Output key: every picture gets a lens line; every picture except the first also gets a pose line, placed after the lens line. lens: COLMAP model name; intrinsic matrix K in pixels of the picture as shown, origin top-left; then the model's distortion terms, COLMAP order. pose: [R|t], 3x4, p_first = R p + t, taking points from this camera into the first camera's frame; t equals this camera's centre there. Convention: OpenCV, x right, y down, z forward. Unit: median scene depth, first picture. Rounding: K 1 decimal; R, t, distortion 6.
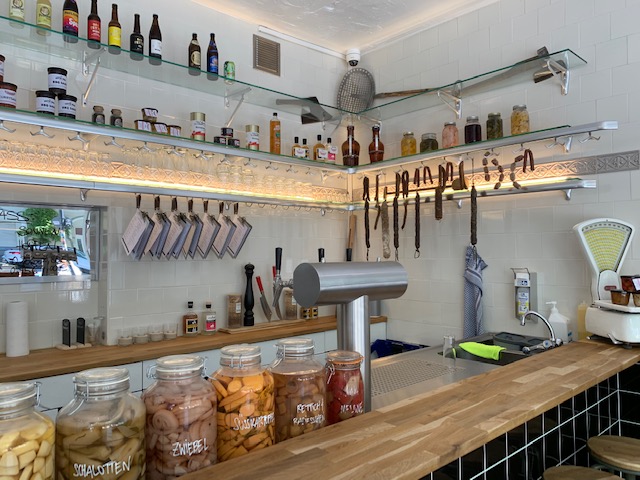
lens RADIAL K [[488.3, 0, 320.0], [0, 488.3, 240.0], [0, 0, 1]] dist [0.007809, 0.003347]
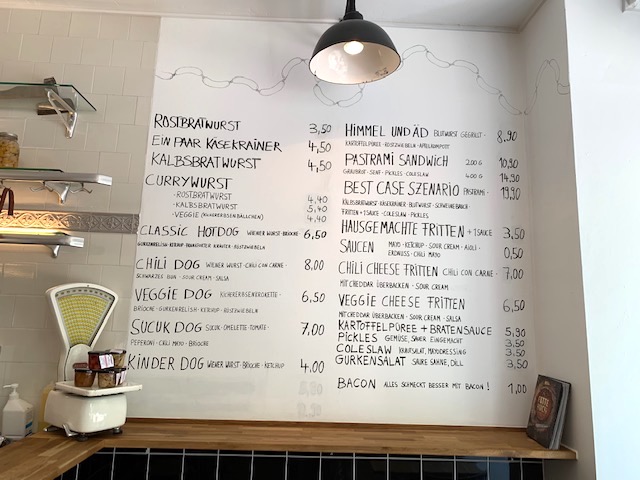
lens RADIAL K [[488.3, 0, 320.0], [0, 488.3, 240.0], [0, 0, 1]] dist [0.007809, 0.003347]
pose [[0.663826, 0.144238, 0.733846, 0.202869], [-0.057951, 0.988196, -0.141809, -0.020410], [-0.745638, 0.051609, 0.664349, 0.104890]]
